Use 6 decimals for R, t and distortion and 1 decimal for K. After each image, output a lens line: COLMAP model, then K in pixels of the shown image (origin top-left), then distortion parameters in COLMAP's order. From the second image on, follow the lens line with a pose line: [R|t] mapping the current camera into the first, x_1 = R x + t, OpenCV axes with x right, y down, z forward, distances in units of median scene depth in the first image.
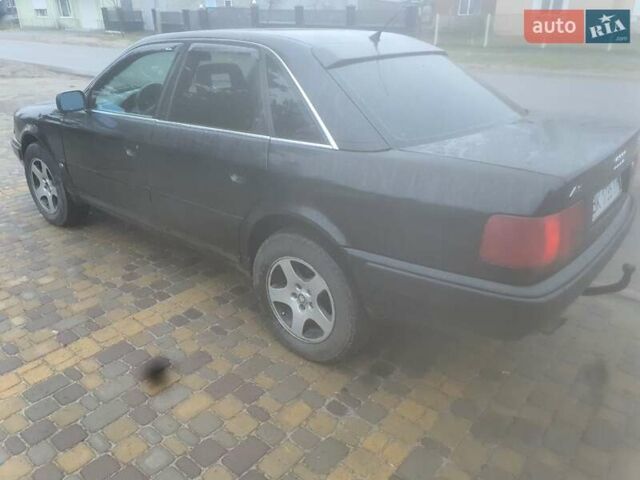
lens RADIAL K [[522.4, 0, 303.4], [0, 522.4, 240.9], [0, 0, 1]] dist [0.096172, -0.114784]
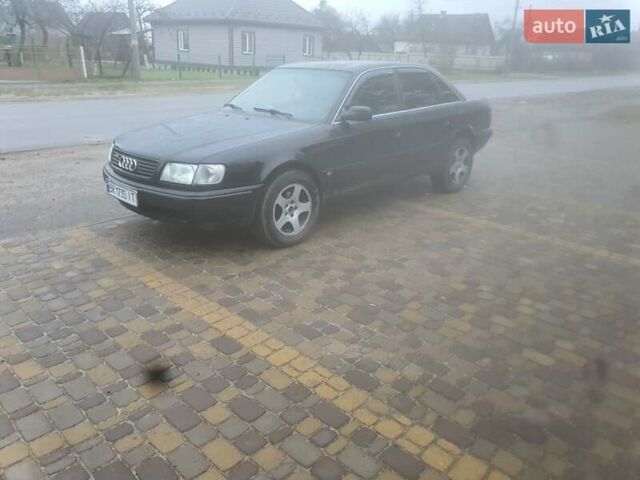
lens RADIAL K [[497.0, 0, 320.0], [0, 497.0, 240.0], [0, 0, 1]] dist [0.039446, -0.007632]
pose [[0.054543, -0.343253, 0.937658, -2.297586], [0.387678, 0.872668, 0.296911, -0.519268], [-0.920180, 0.347315, 0.180670, 1.247435]]
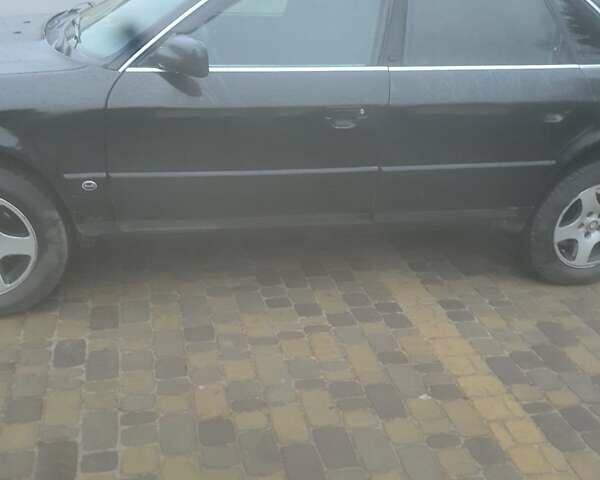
lens RADIAL K [[656.1, 0, 292.4], [0, 656.1, 237.9], [0, 0, 1]] dist [0.115256, -0.367196]
pose [[0.574539, -0.317551, 0.754365, -1.229927], [0.250934, 0.945624, 0.206946, -0.257182], [-0.779061, 0.070397, 0.622983, 0.637540]]
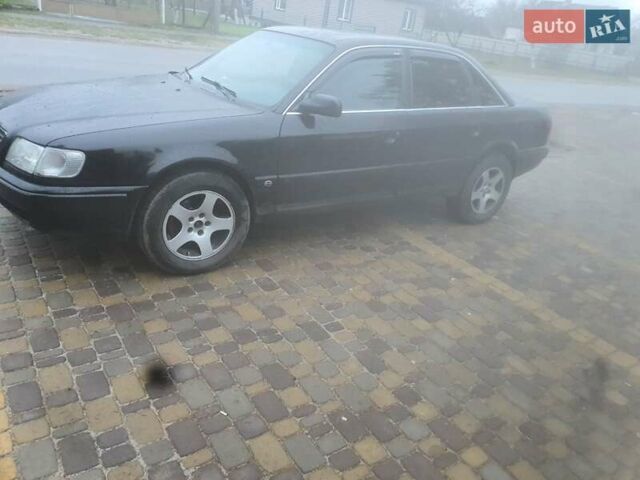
lens RADIAL K [[500.5, 0, 327.3], [0, 500.5, 237.5], [0, 0, 1]] dist [0.014008, 0.004924]
pose [[0.237566, -0.357914, 0.903028, -1.755539], [0.268989, 0.917527, 0.292897, -0.398768], [-0.933385, 0.173322, 0.314248, 0.955795]]
